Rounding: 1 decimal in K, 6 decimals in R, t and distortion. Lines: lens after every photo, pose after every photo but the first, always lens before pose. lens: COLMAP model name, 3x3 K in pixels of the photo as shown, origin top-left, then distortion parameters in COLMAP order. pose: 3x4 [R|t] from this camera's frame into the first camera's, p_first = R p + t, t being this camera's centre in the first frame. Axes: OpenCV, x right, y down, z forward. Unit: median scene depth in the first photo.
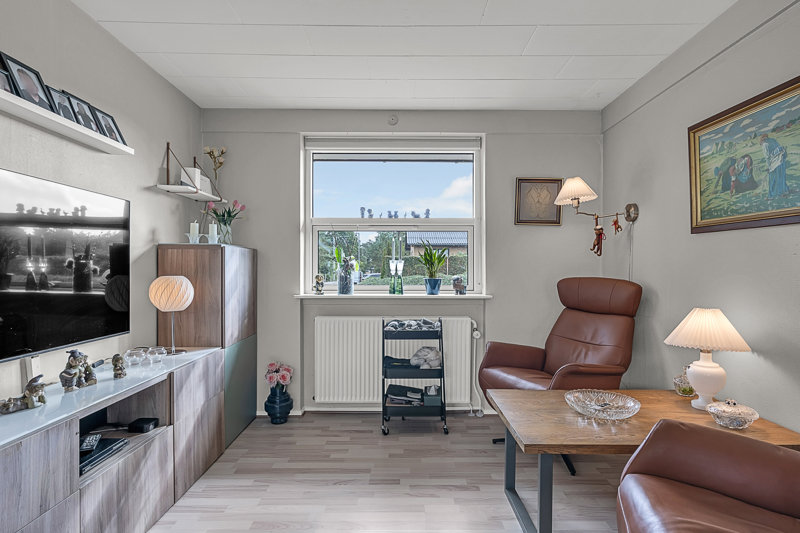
lens RADIAL K [[416.9, 0, 400.0], [0, 416.9, 266.5], [0, 0, 1]] dist [0.000888, 0.000592]
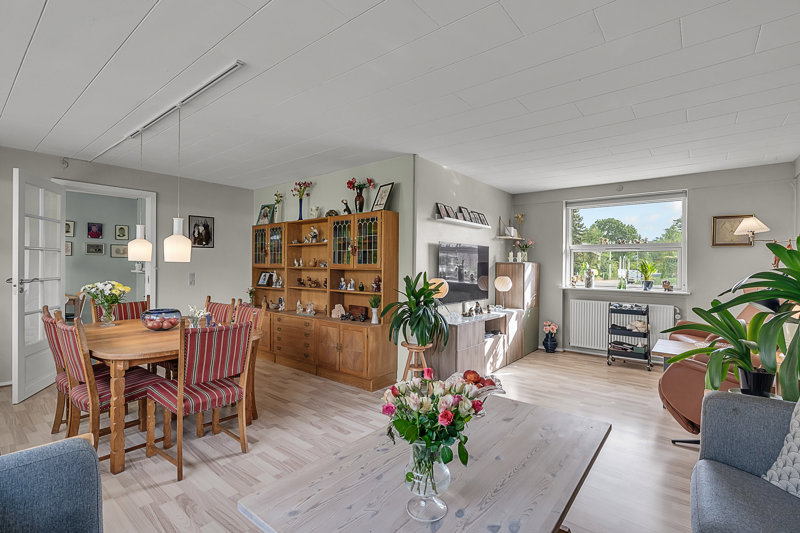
lens RADIAL K [[377.0, 0, 397.3], [0, 377.0, 271.3], [0, 0, 1]] dist [-0.001422, -0.000079]
pose [[0.770906, 0.014772, -0.636777, 0.292003], [-0.001489, 0.999770, 0.021390, -0.042301], [0.636947, -0.015541, 0.770751, -0.856009]]
